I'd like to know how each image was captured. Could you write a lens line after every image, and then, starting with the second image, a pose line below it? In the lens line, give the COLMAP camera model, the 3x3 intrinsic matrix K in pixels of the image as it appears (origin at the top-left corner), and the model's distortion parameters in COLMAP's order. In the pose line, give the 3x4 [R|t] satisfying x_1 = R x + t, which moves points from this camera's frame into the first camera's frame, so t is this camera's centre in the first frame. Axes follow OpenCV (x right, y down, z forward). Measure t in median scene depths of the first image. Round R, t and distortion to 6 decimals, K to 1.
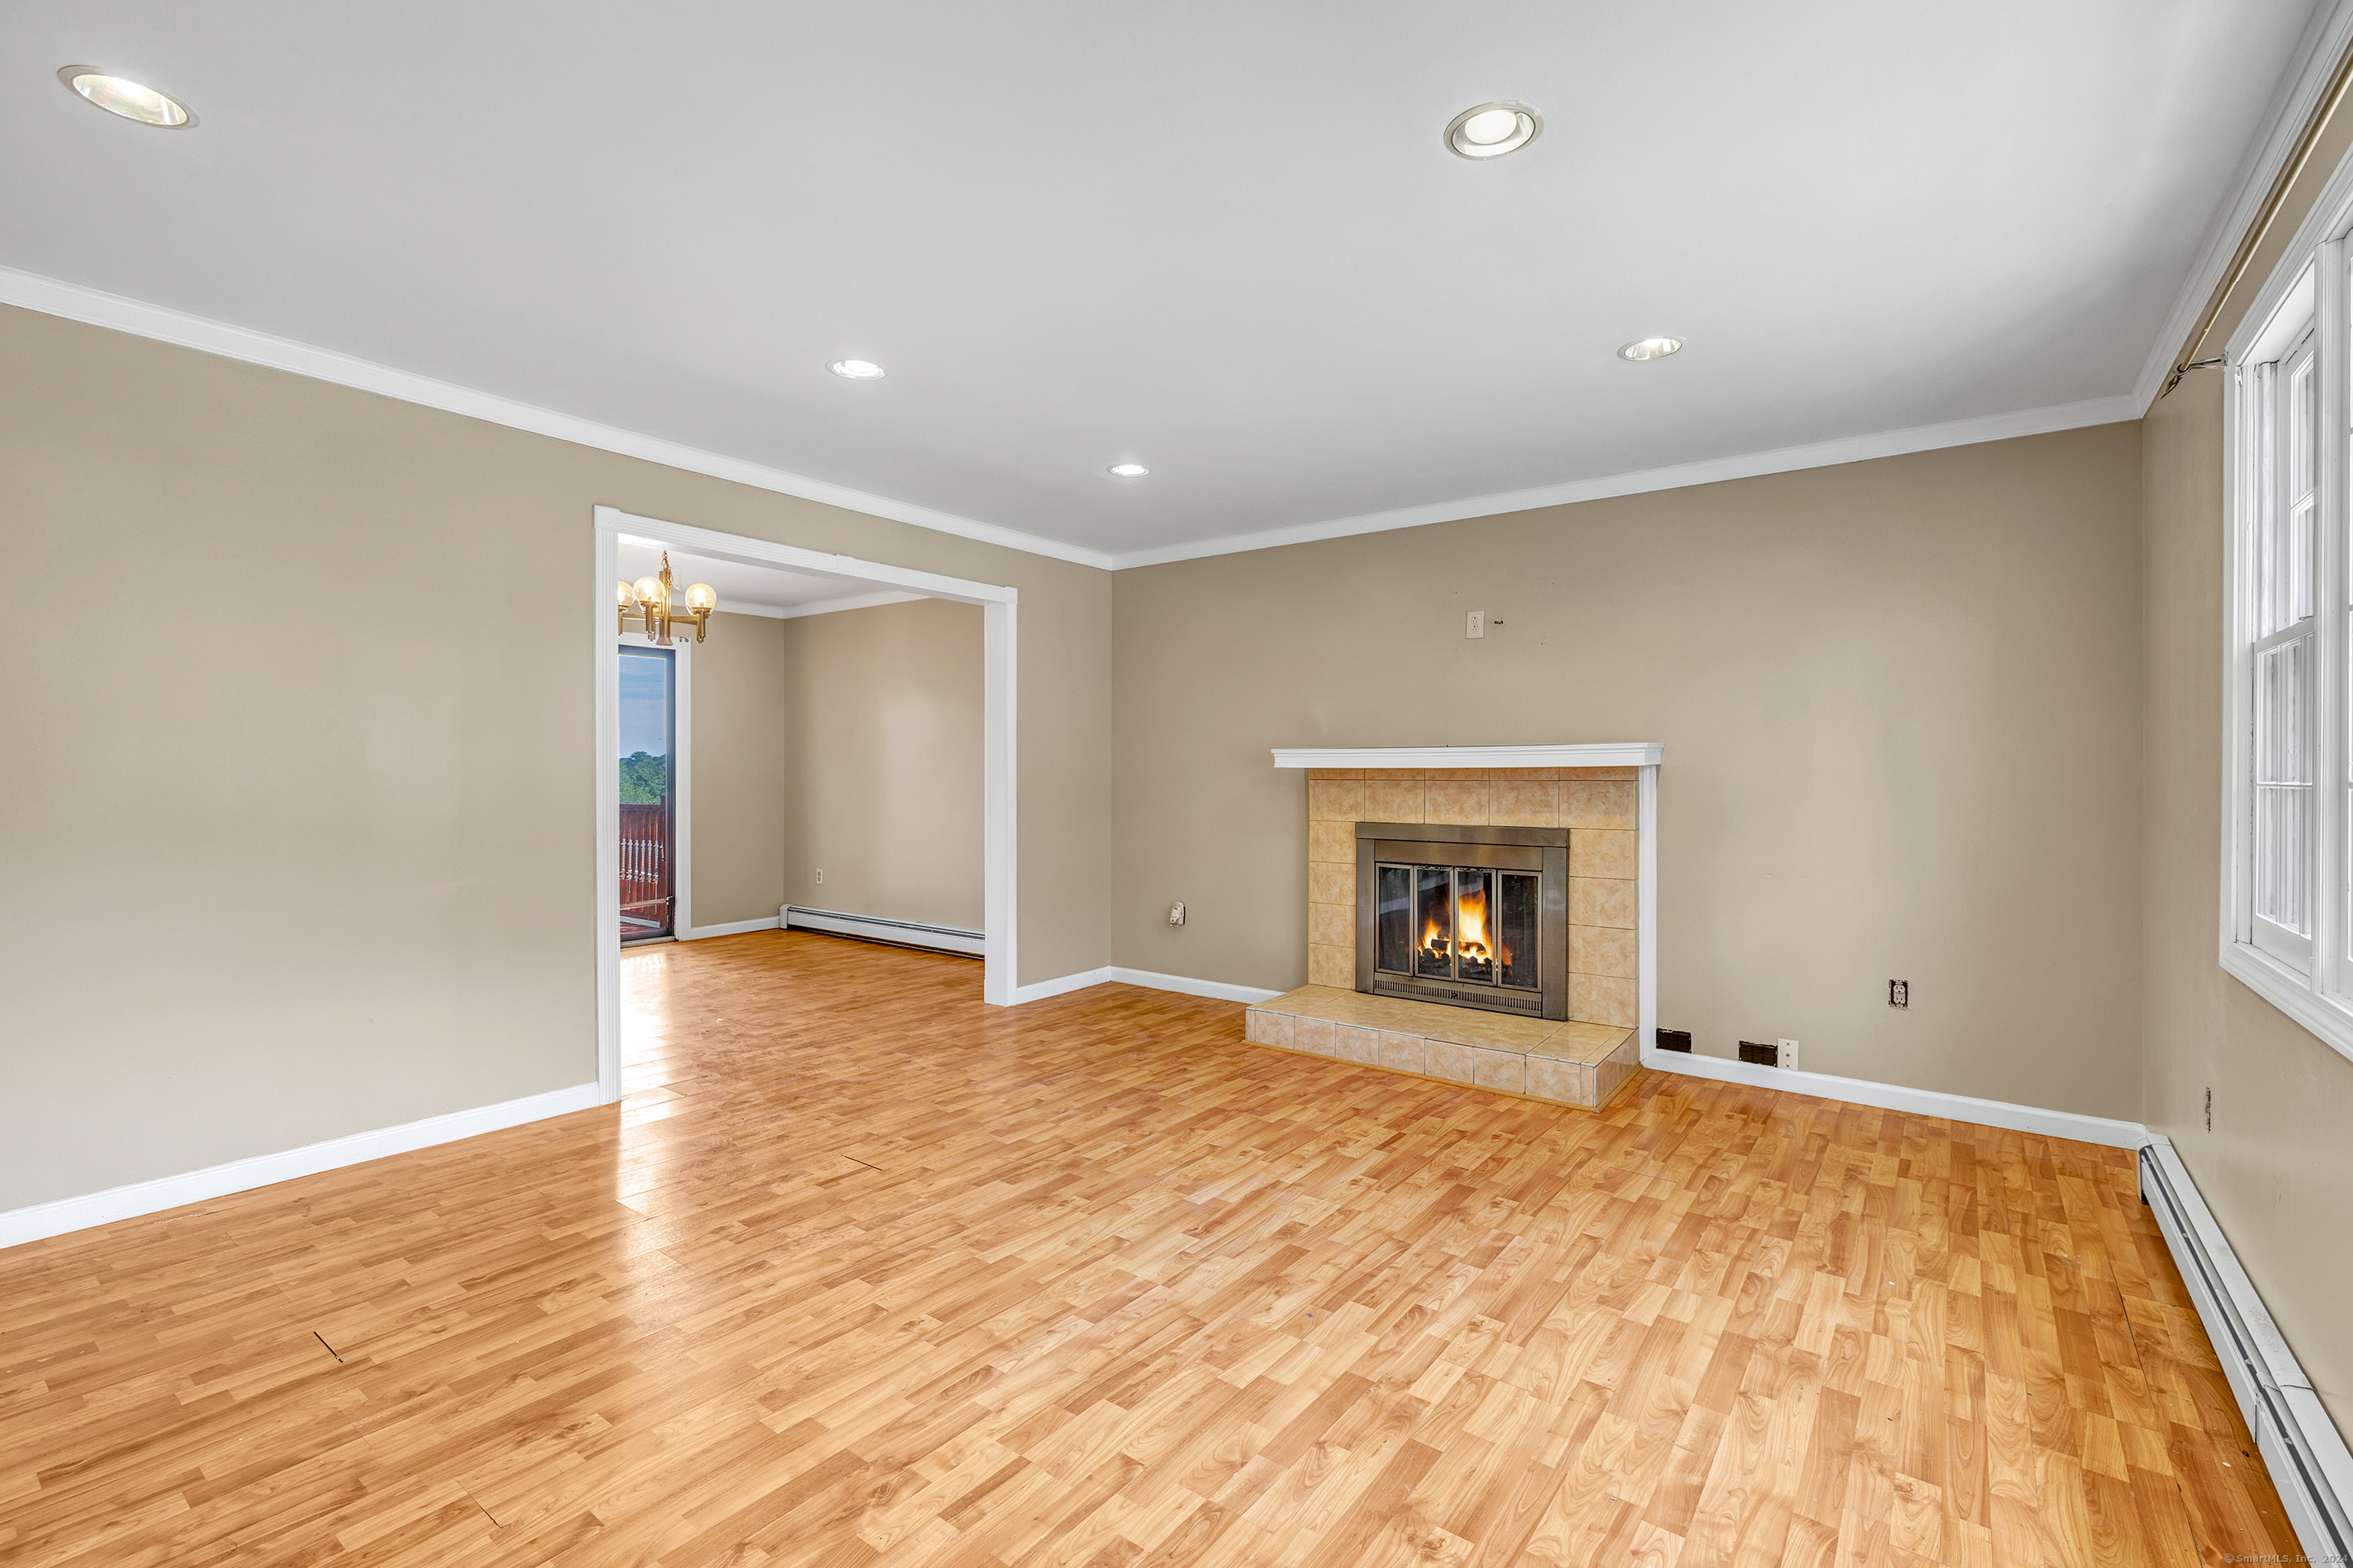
lens RADIAL K [[1026.2, 0, 1171.9], [0, 1026.2, 788.3], [0, 0, 1]] dist [-0.002443, -0.000054]
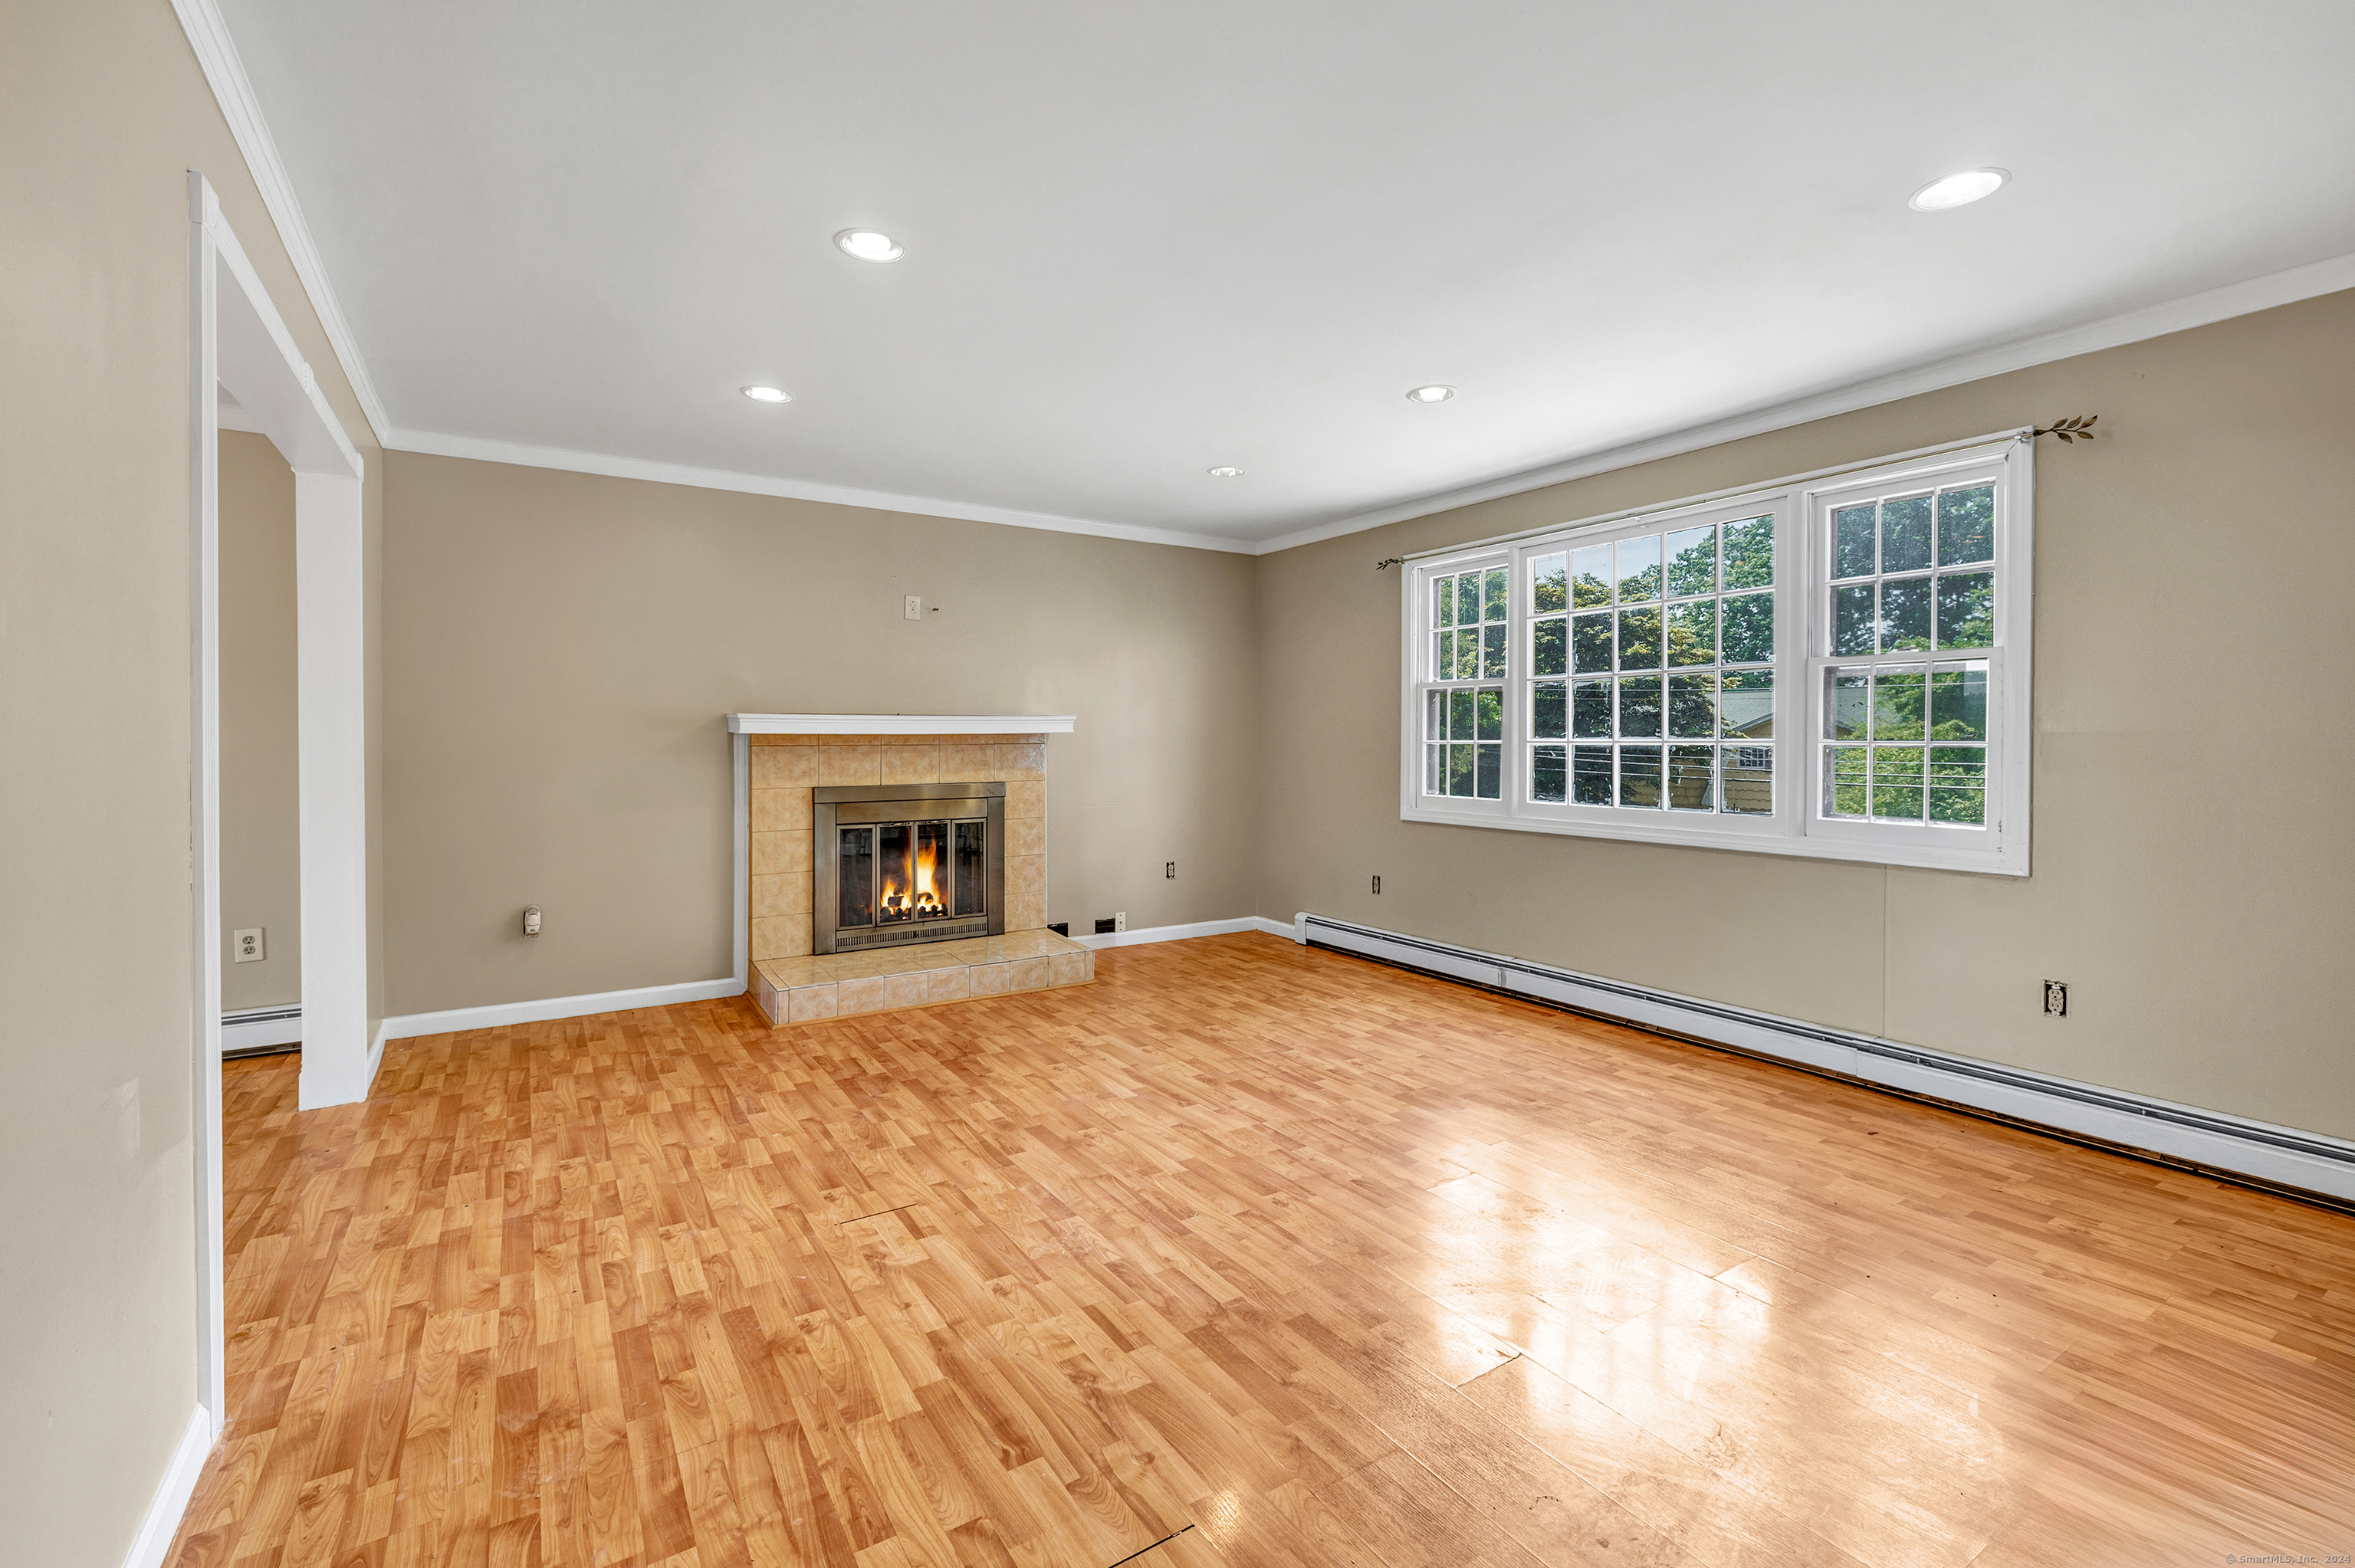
lens RADIAL K [[1026.9, 0, 1172.9], [0, 1026.9, 788.3], [0, 0, 1]] dist [-0.002443, -0.000054]
pose [[0.344726, -0.050467, 0.937346, -1.047266], [0.013862, 0.998719, 0.048674, -0.017294], [-0.938601, -0.003785, 0.344984, 0.523945]]
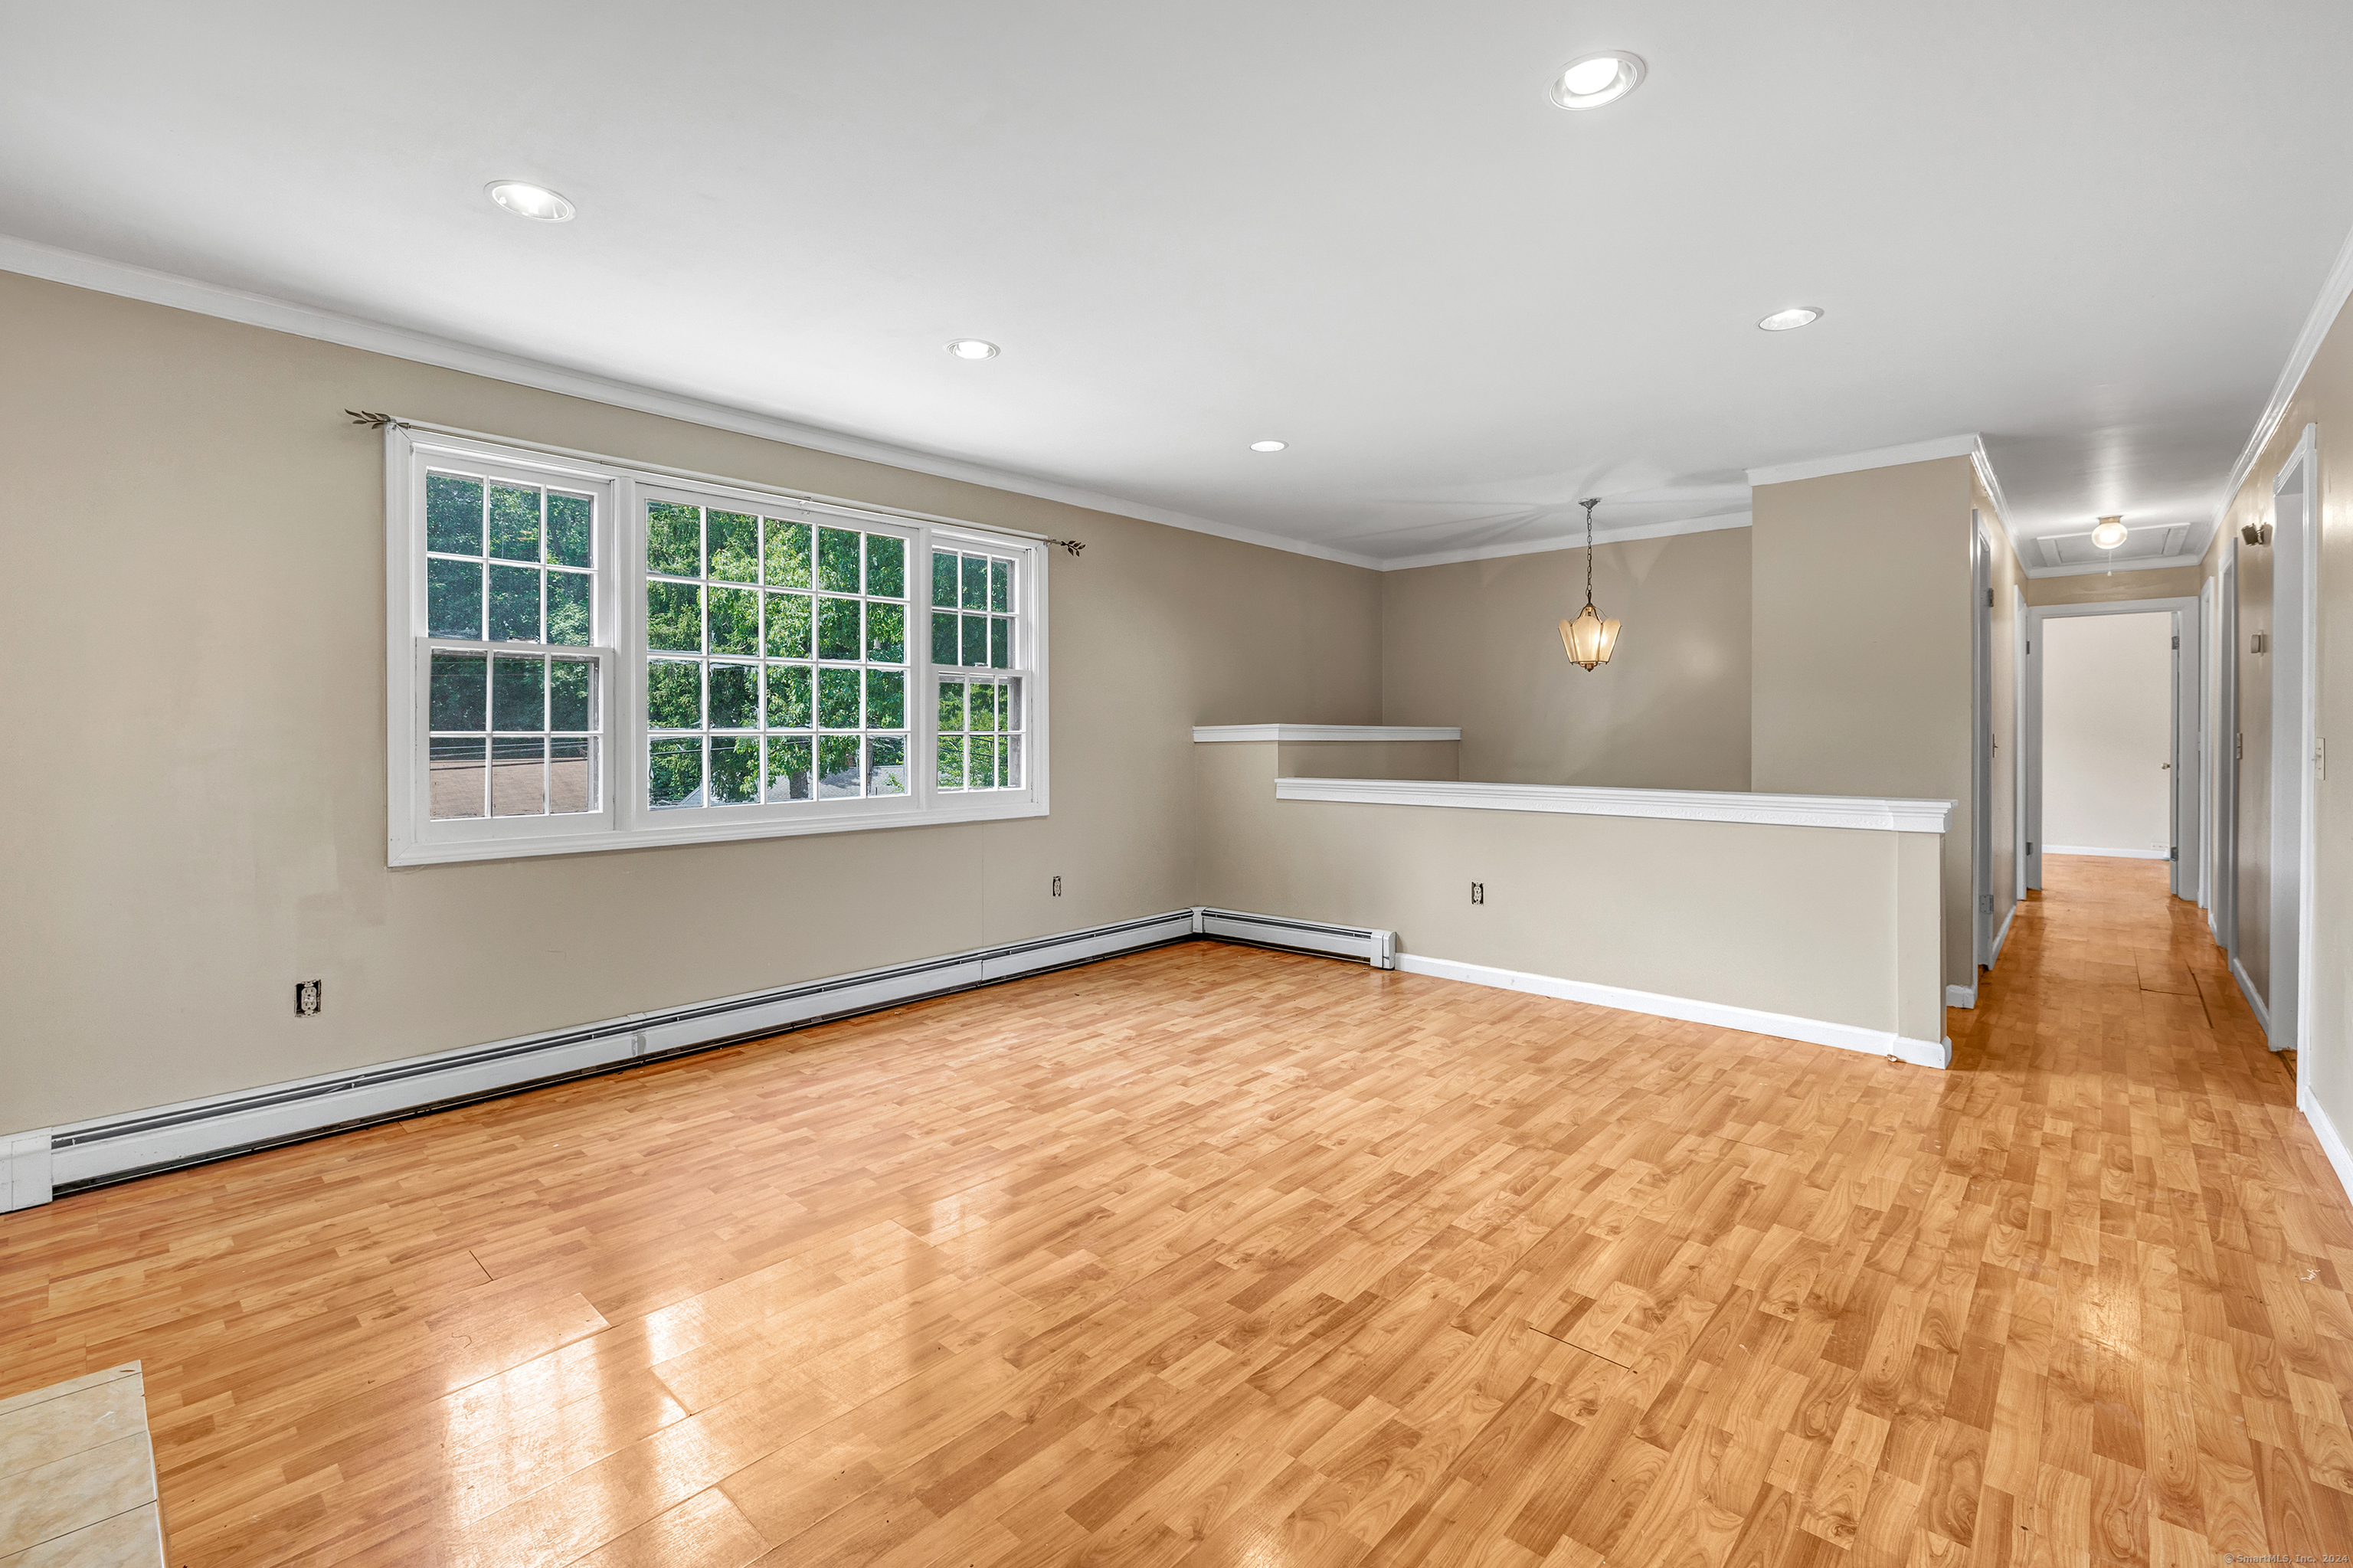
lens RADIAL K [[1032.2, 0, 1174.6], [0, 1032.2, 764.9], [0, 0, 1]] dist [0.001212, 0.000192]
pose [[-0.996425, -0.008053, 0.084099, -0.110461], [-0.004185, 0.998929, 0.046076, -0.025787], [-0.084380, 0.045559, -0.995392, 1.751617]]
